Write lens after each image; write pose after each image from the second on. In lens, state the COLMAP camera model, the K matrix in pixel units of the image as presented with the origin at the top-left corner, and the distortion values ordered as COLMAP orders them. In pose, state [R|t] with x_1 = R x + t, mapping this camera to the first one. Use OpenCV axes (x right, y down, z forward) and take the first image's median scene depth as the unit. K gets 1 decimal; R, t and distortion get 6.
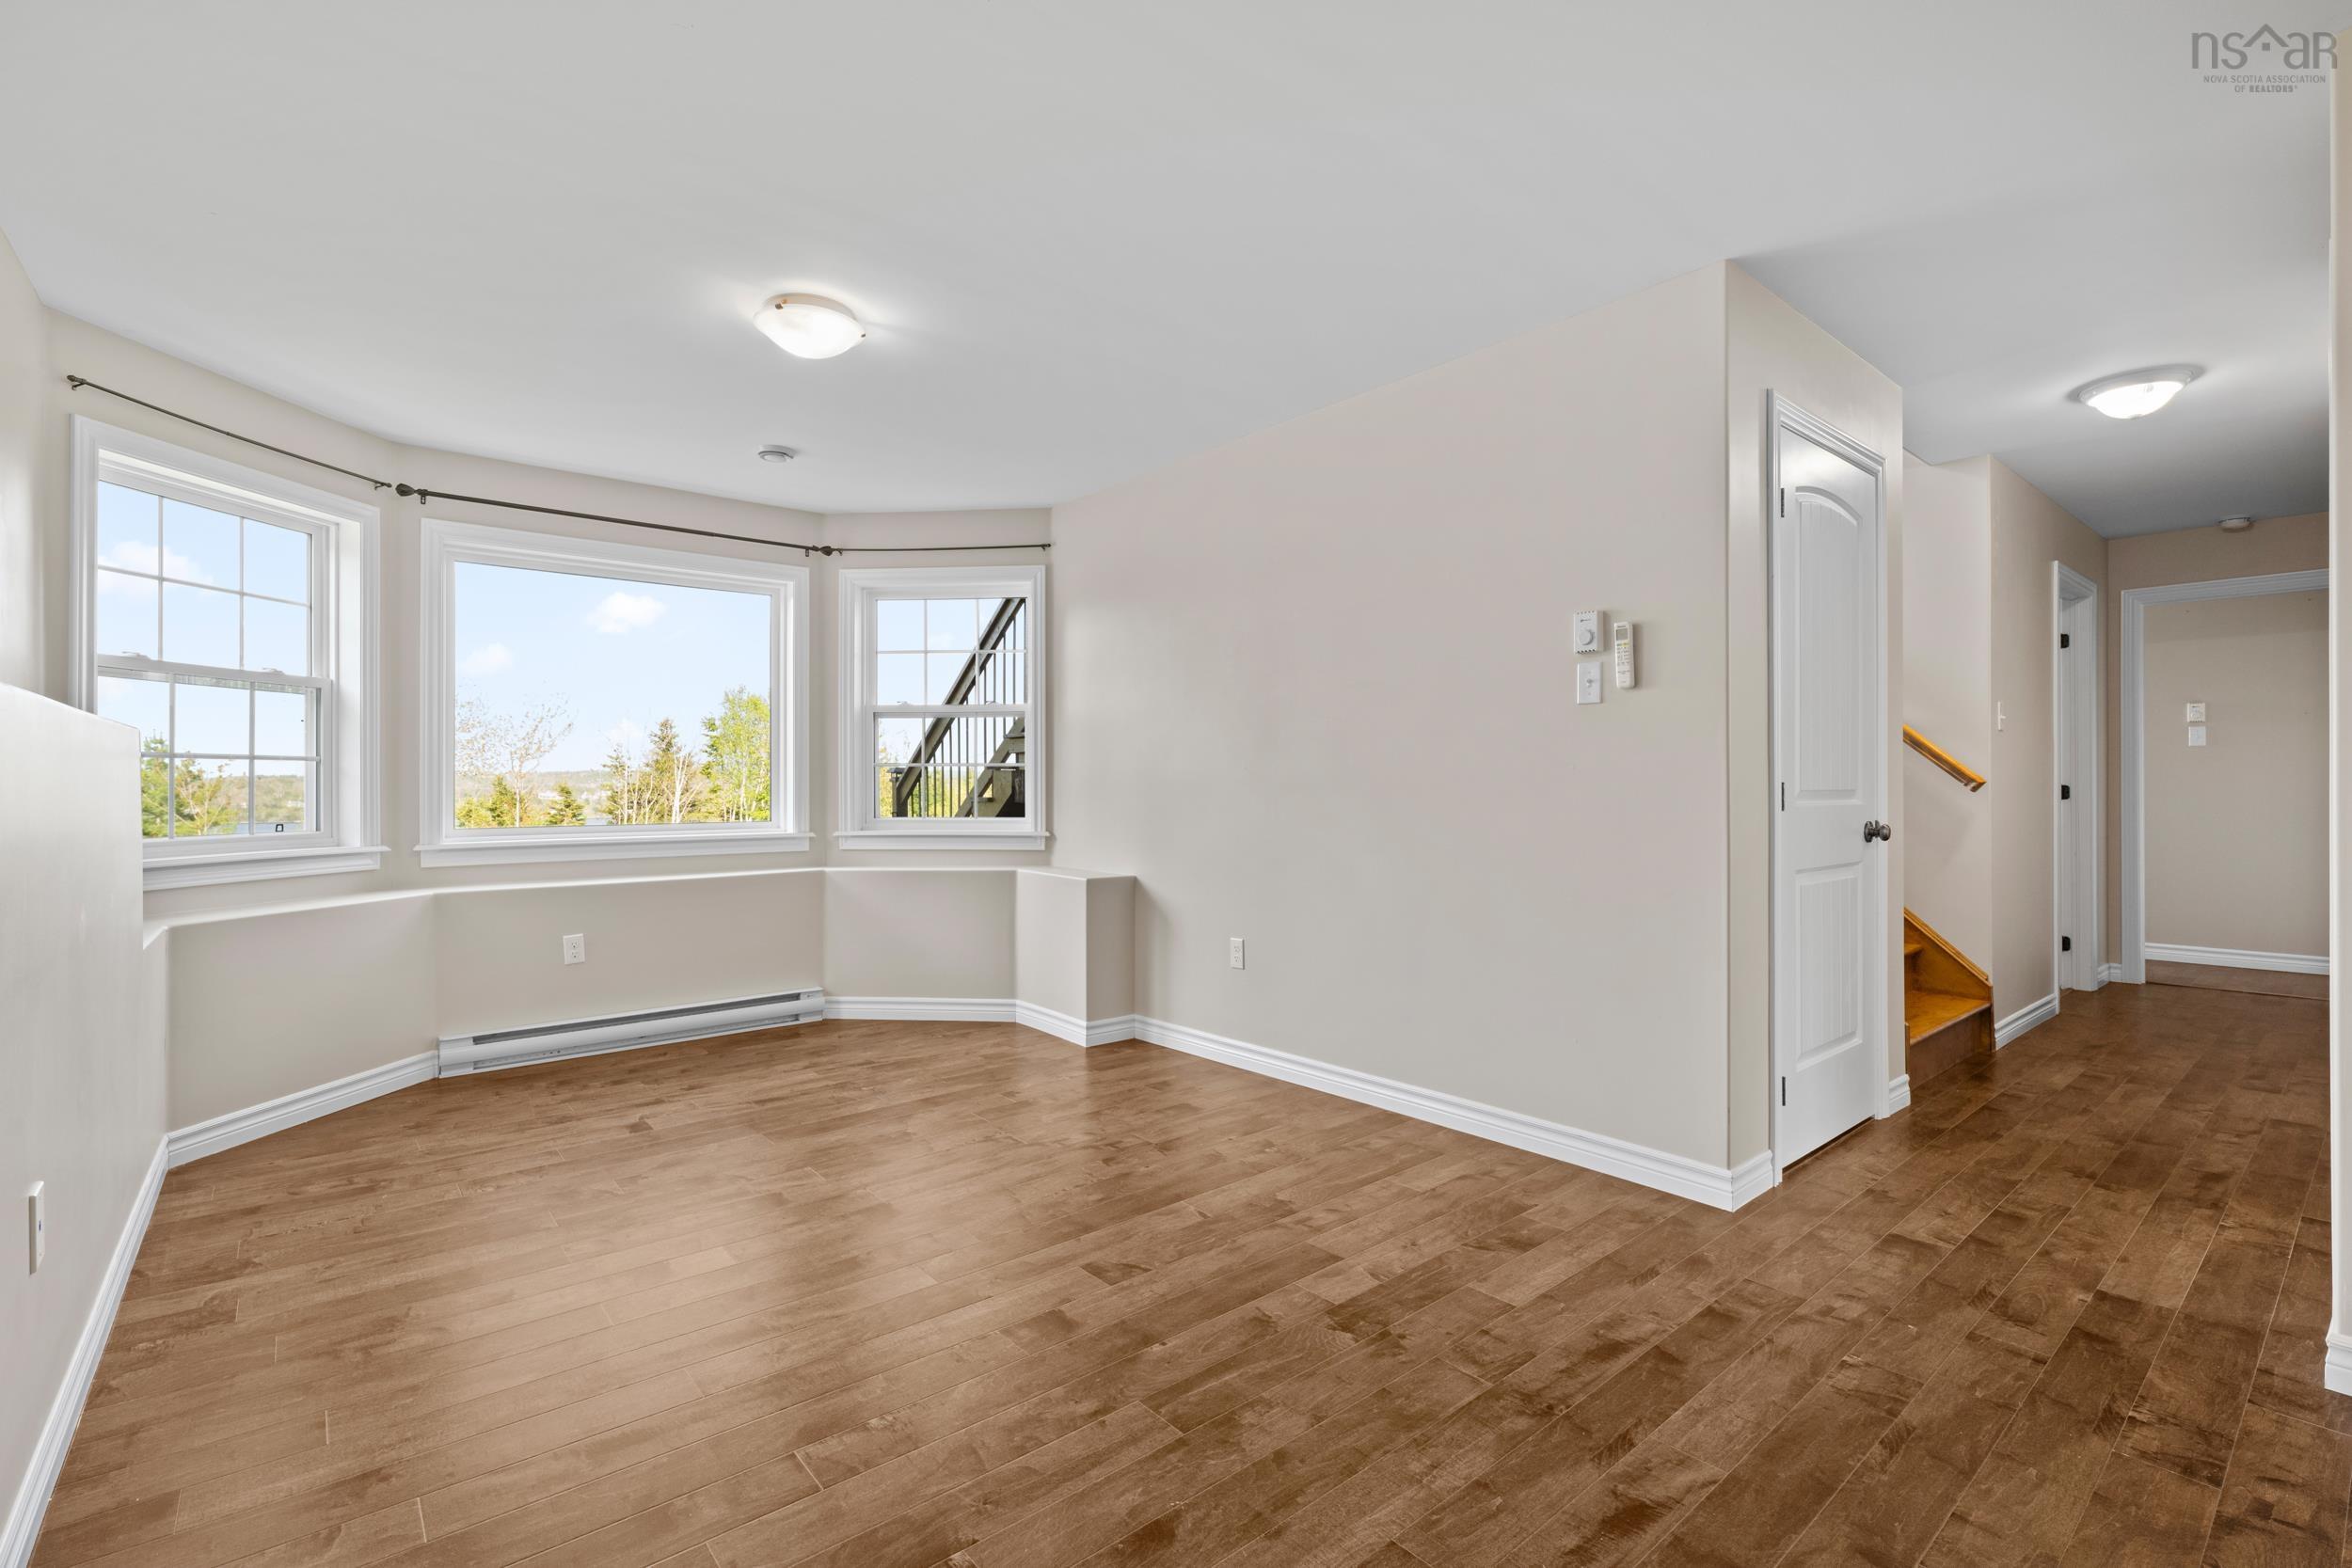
lens RADIAL K [[1074.7, 0, 1179.6], [0, 1074.7, 773.6], [0, 0, 1]] dist [0.000996, -0.001394]
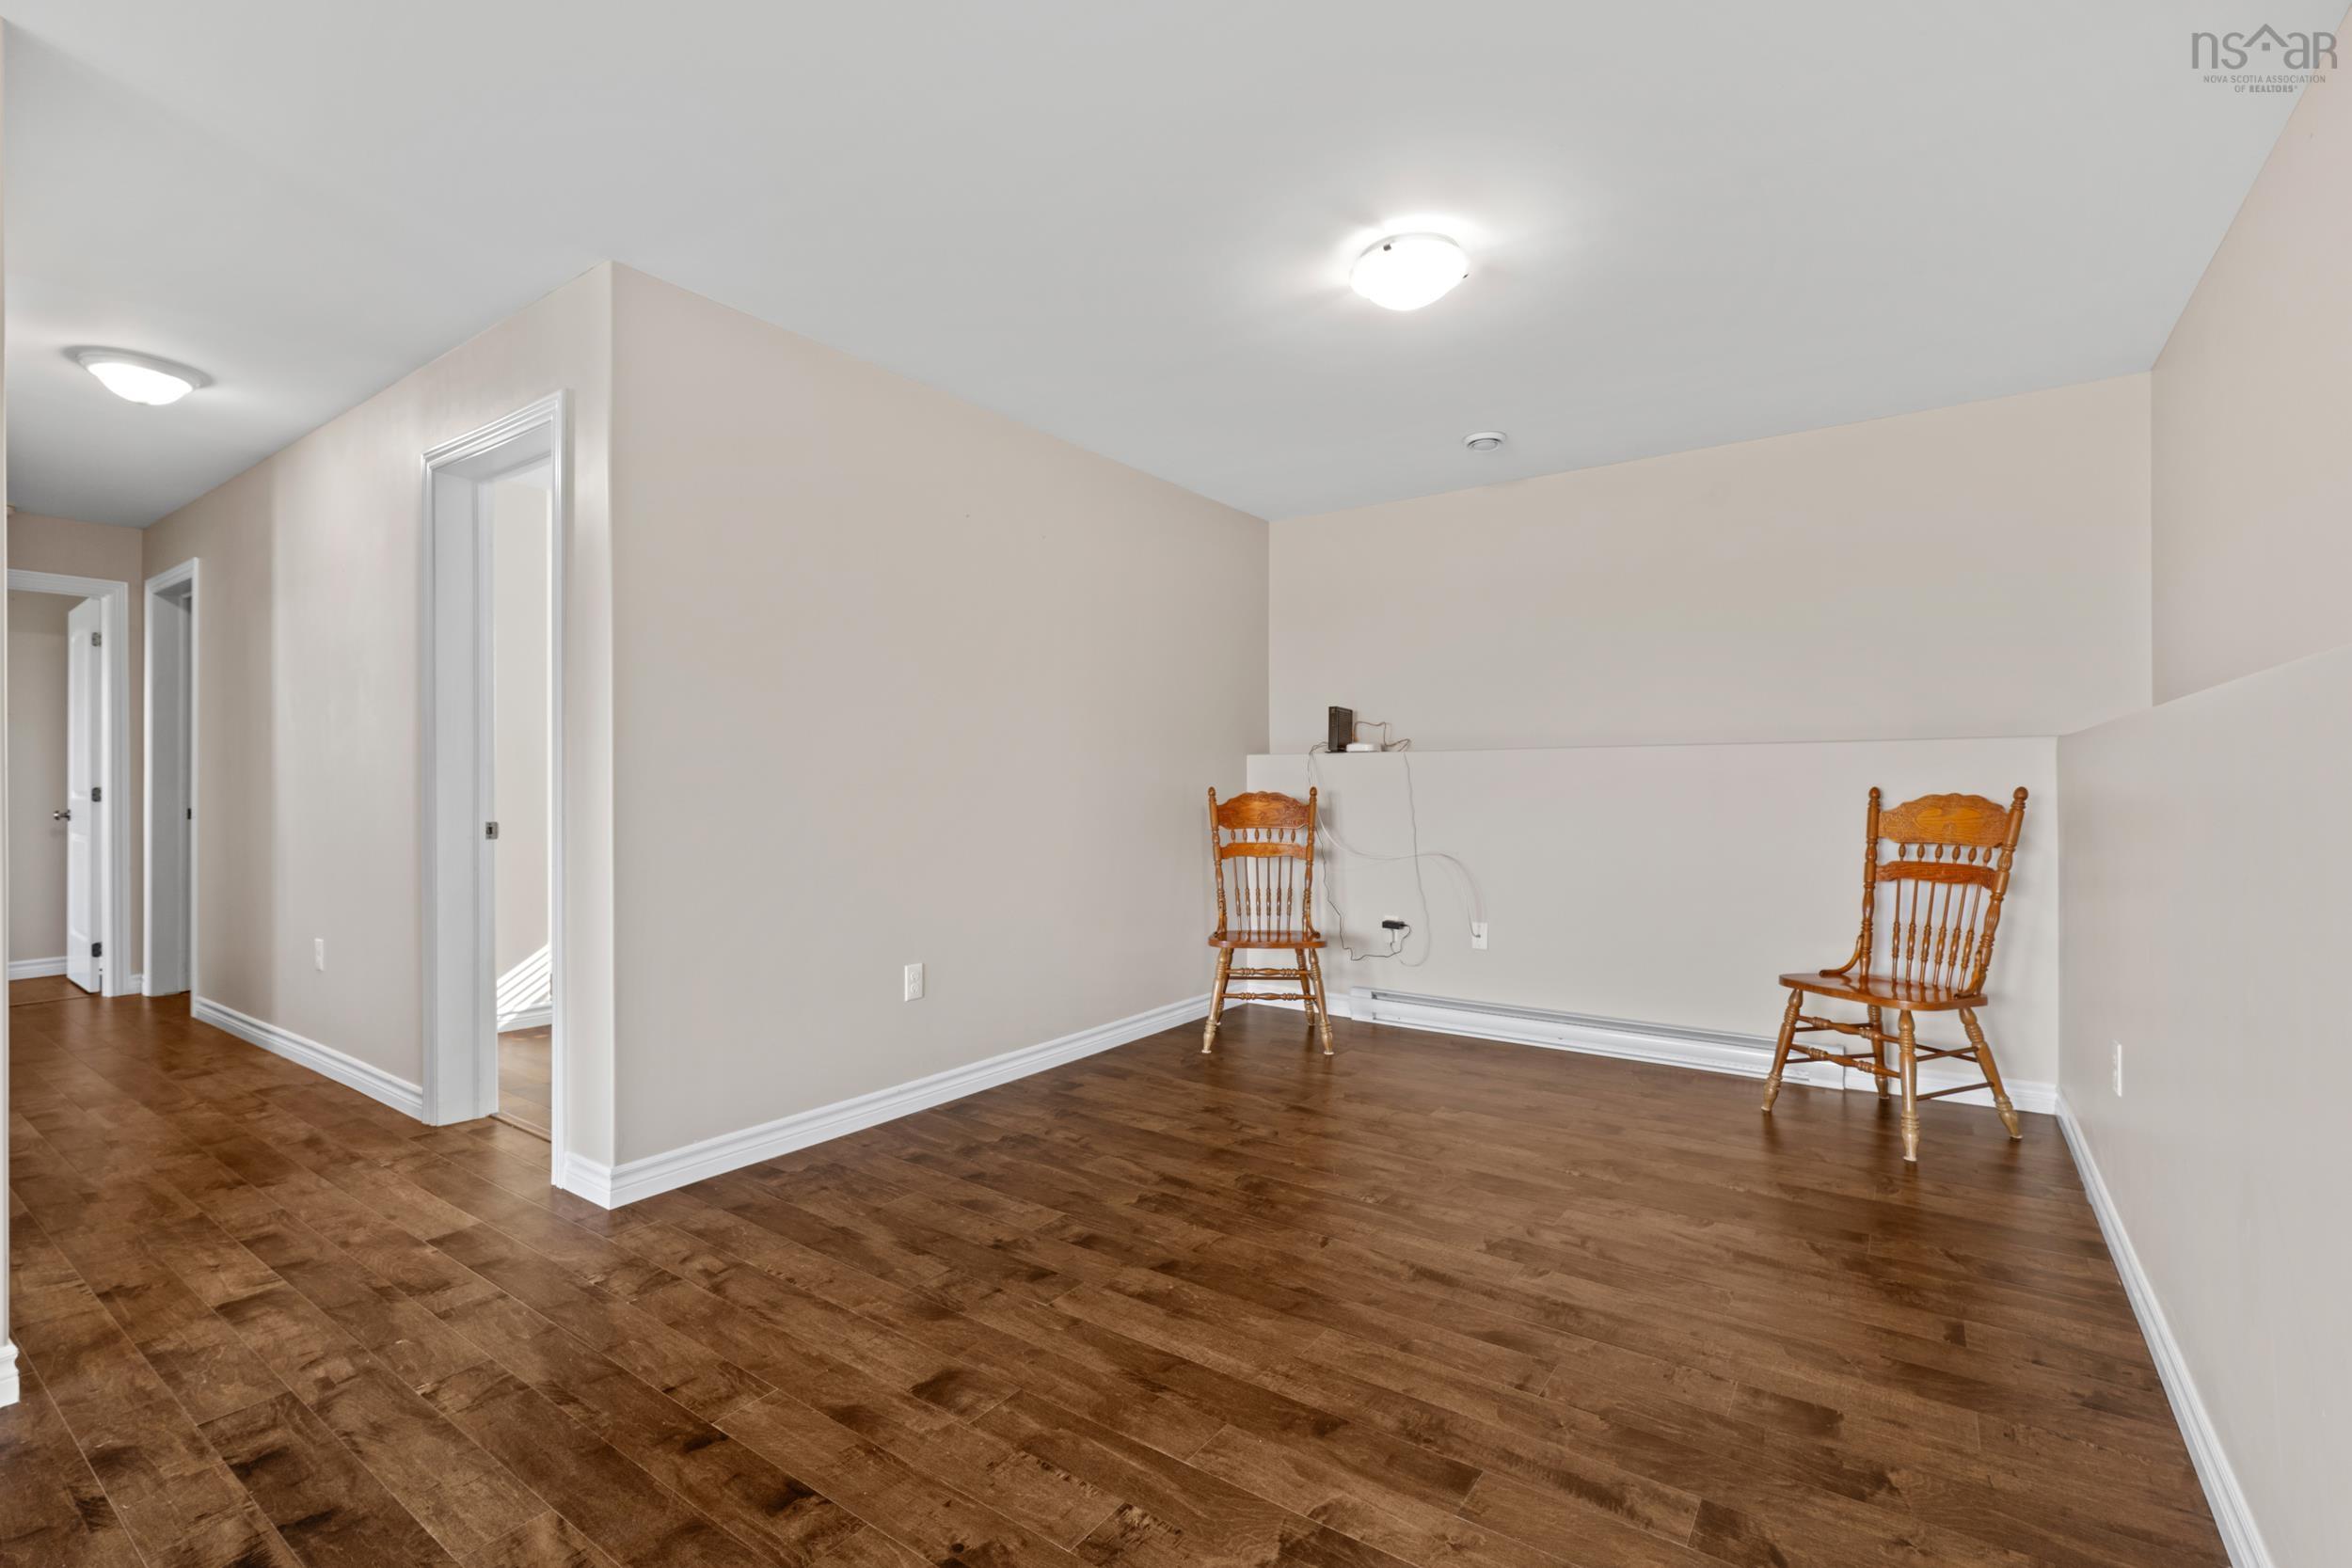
lens RADIAL K [[1074.7, 0, 1181.5], [0, 1074.7, 768.0], [0, 0, 1]] dist [0.000996, -0.001394]
pose [[-0.234794, 0.003978, 0.972037, -0.406086], [0.006701, 0.999974, -0.002474, 0.003675], [-0.972022, 0.005932, -0.234814, 0.509120]]
